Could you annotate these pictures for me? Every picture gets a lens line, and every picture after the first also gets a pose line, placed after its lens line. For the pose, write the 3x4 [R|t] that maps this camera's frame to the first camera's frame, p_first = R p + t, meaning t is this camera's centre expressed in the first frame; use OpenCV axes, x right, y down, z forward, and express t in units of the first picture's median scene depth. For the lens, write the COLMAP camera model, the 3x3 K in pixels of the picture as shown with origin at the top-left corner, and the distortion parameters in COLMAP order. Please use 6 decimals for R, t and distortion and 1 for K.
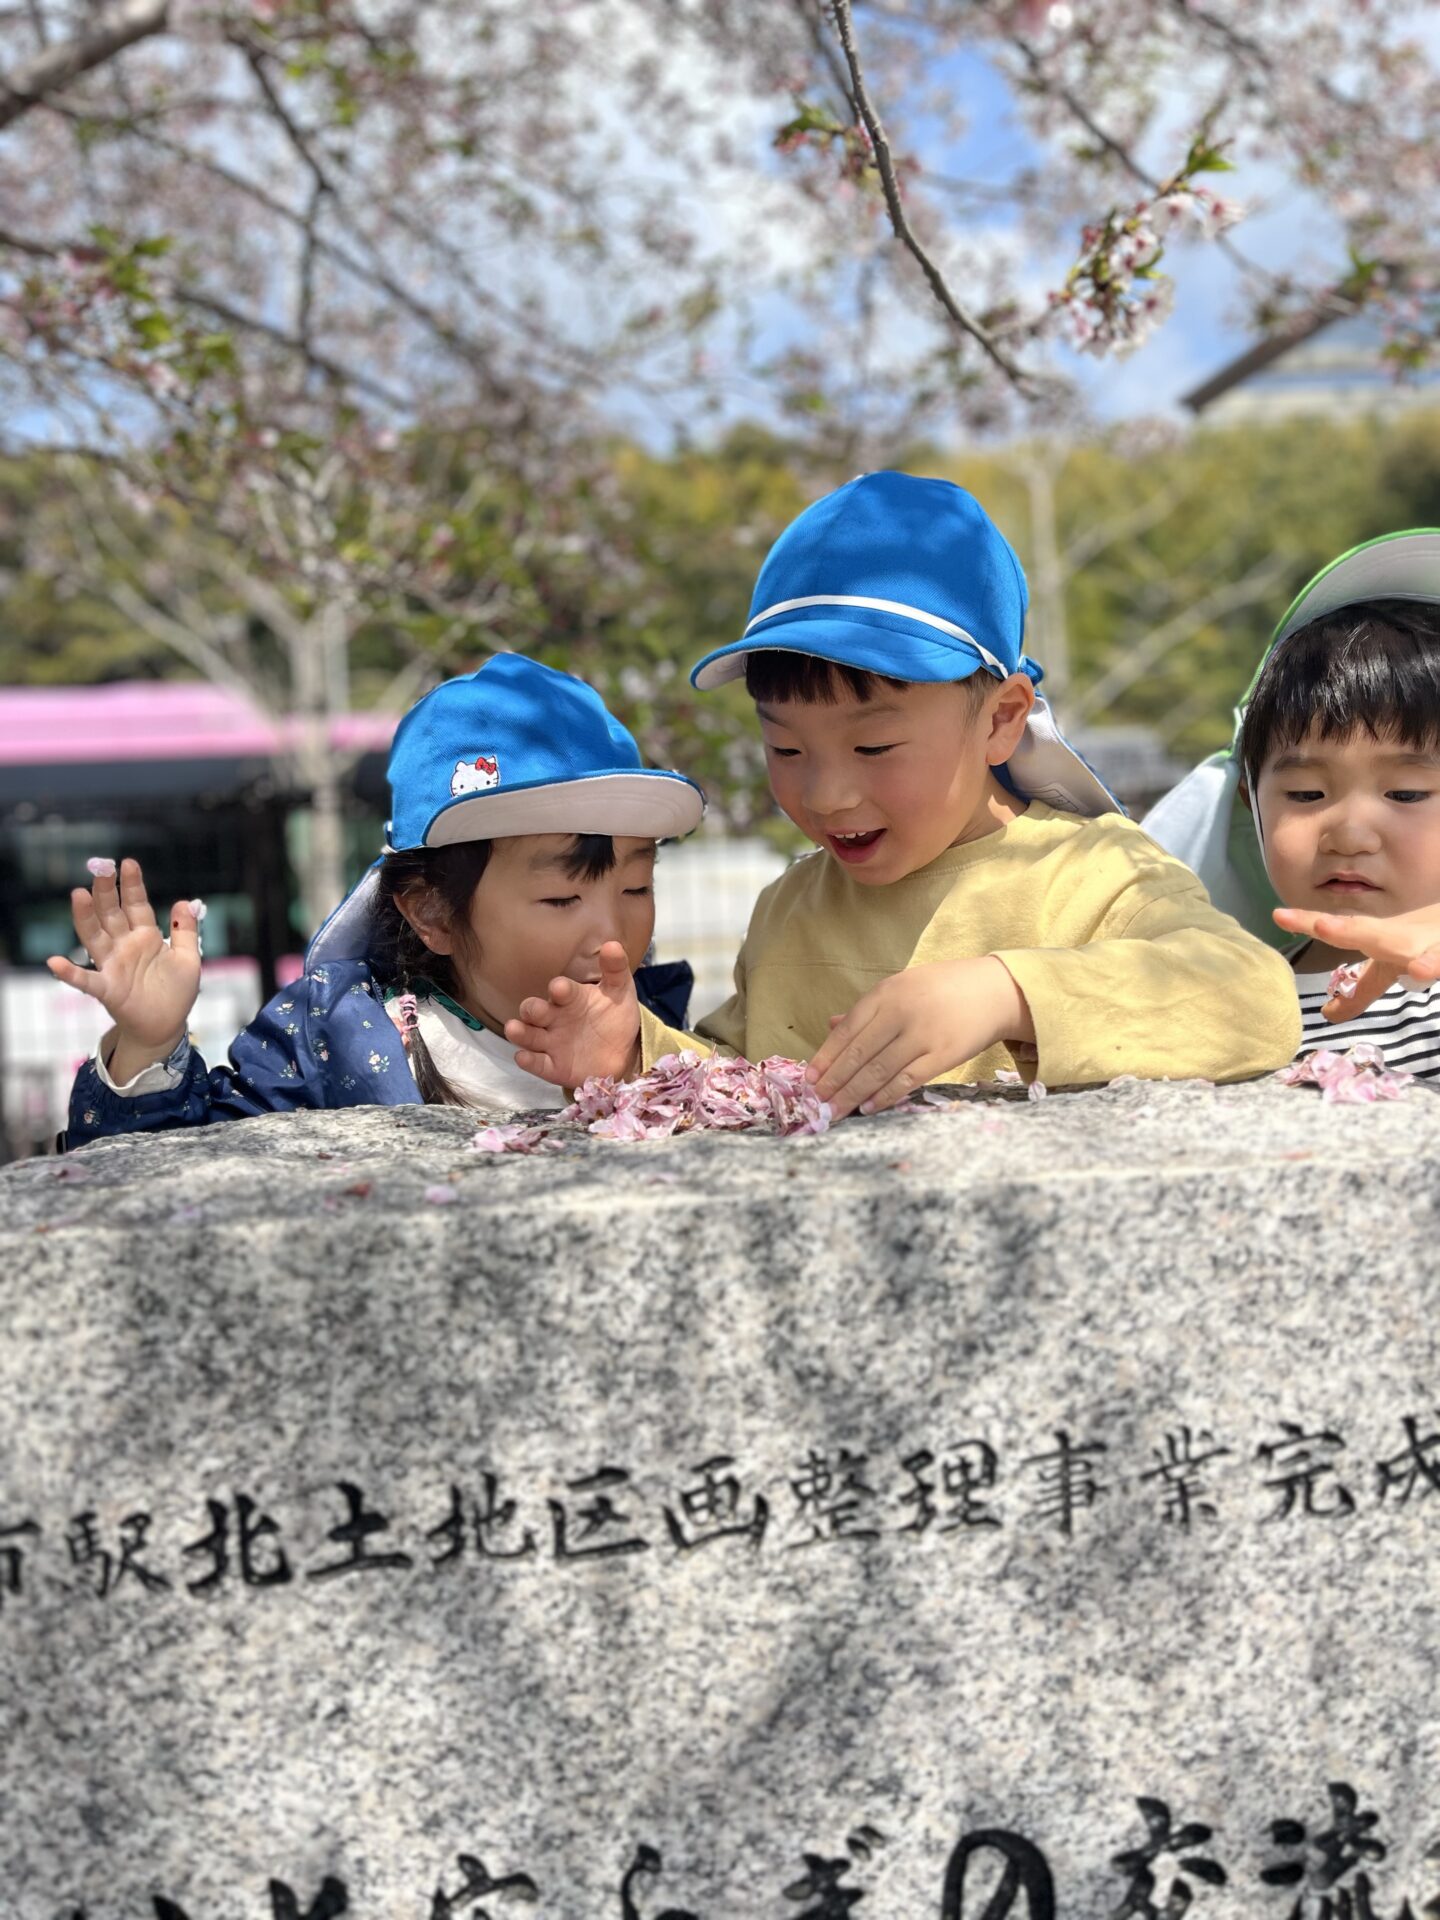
lens RADIAL K [[1464.3, 0, 730.1], [0, 1464.3, 965.6], [0, 0, 1]] dist [0.013635, 0.010306]
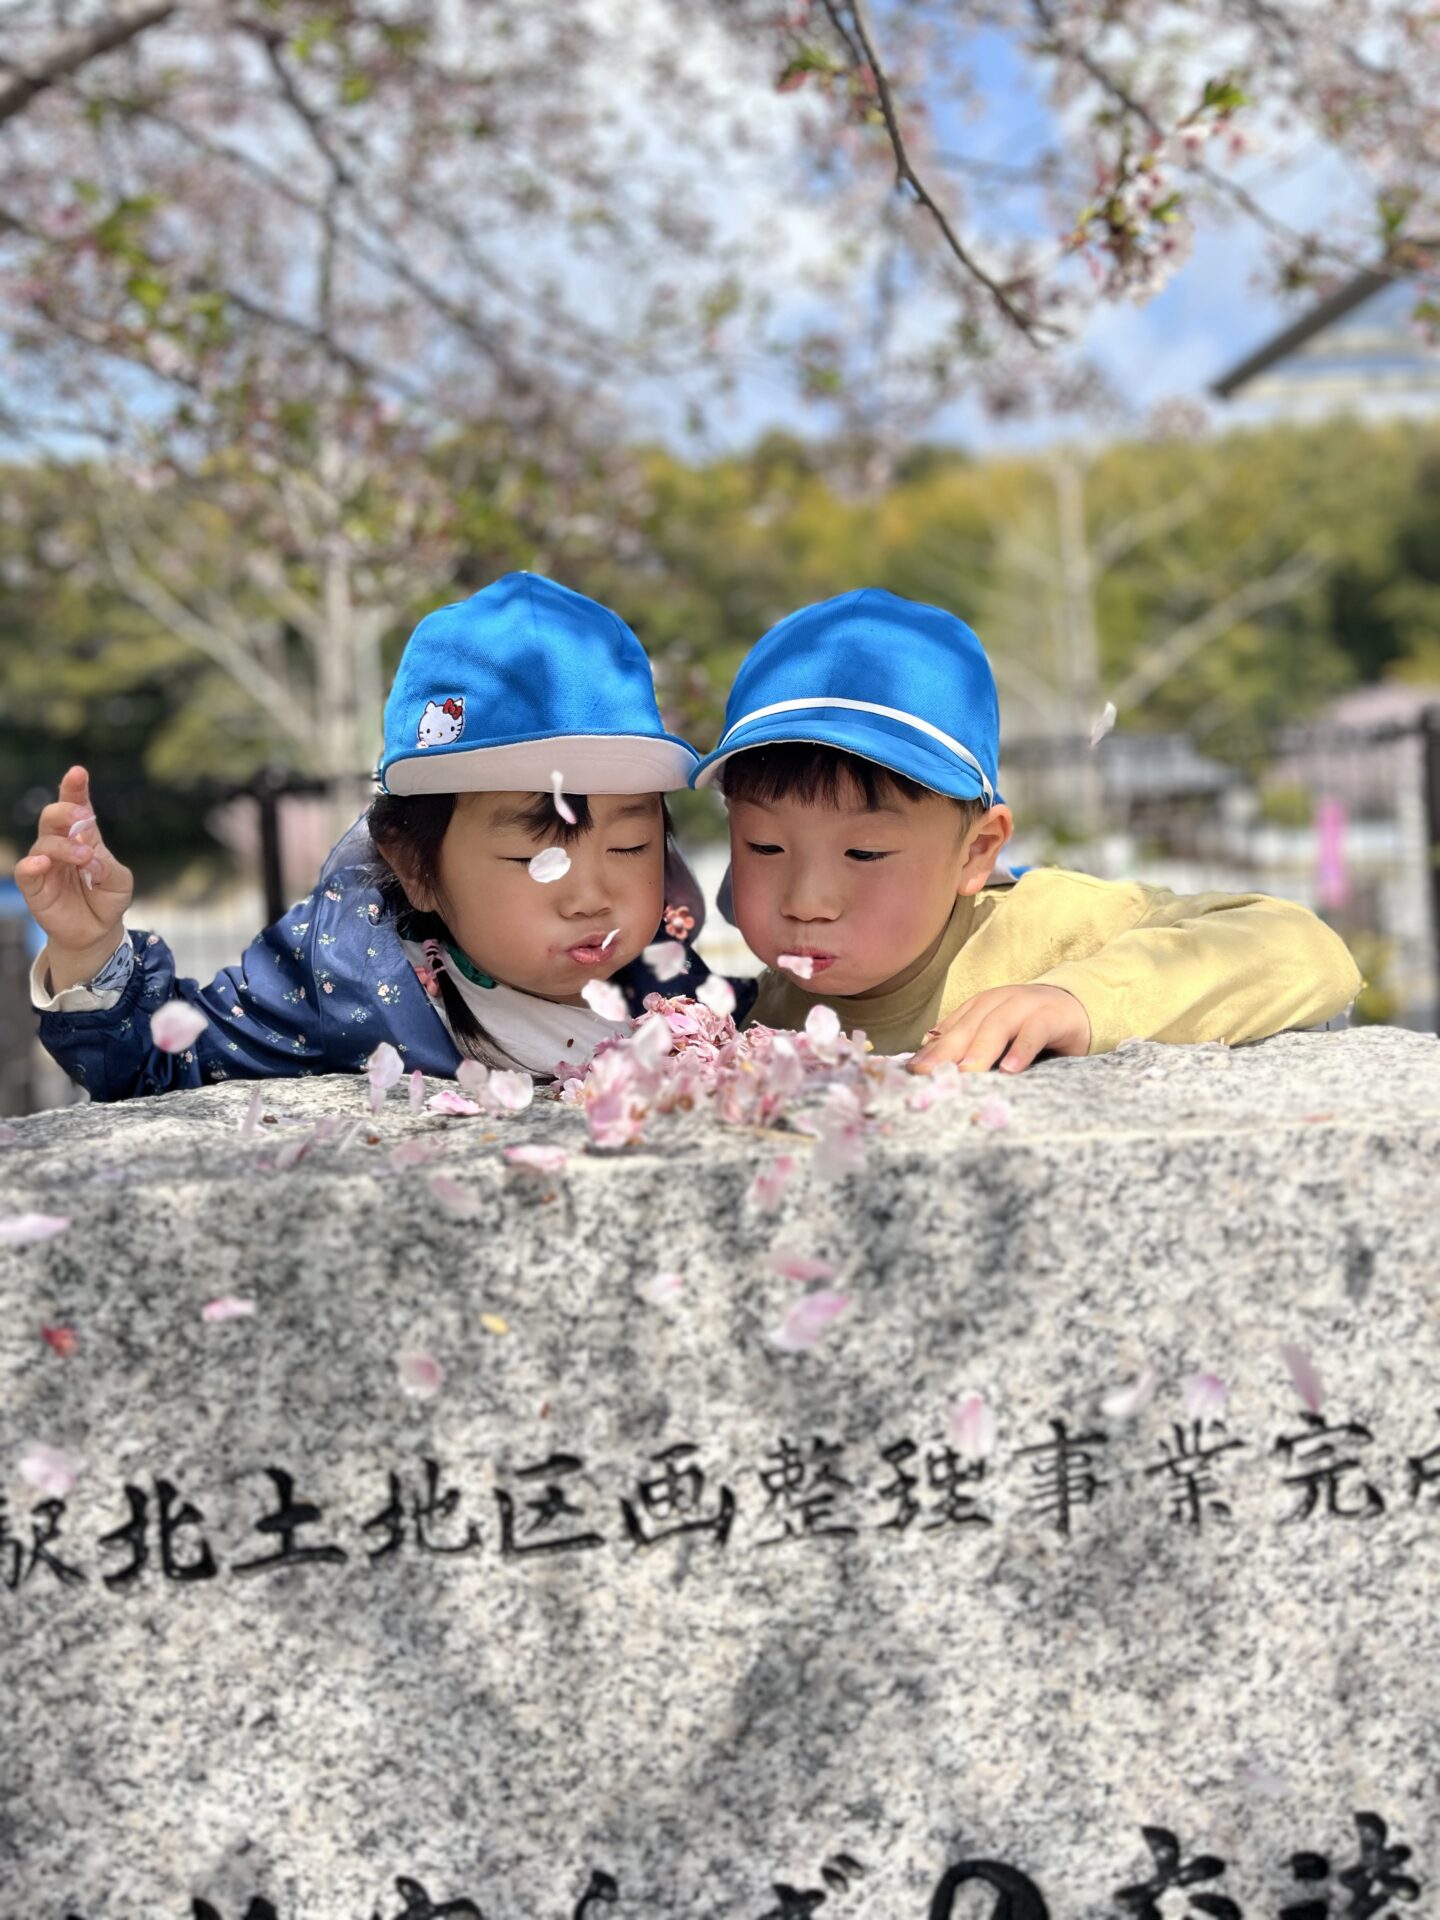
lens RADIAL K [[1447.5, 0, 730.8], [0, 1447.5, 952.1], [0, 0, 1]] dist [0.032976, -0.033271]
pose [[0.999638, 0.000899, -0.026899, 0.047395], [-0.001371, 0.999846, -0.017524, 0.043542], [0.026880, 0.017555, 0.999485, 0.088977]]
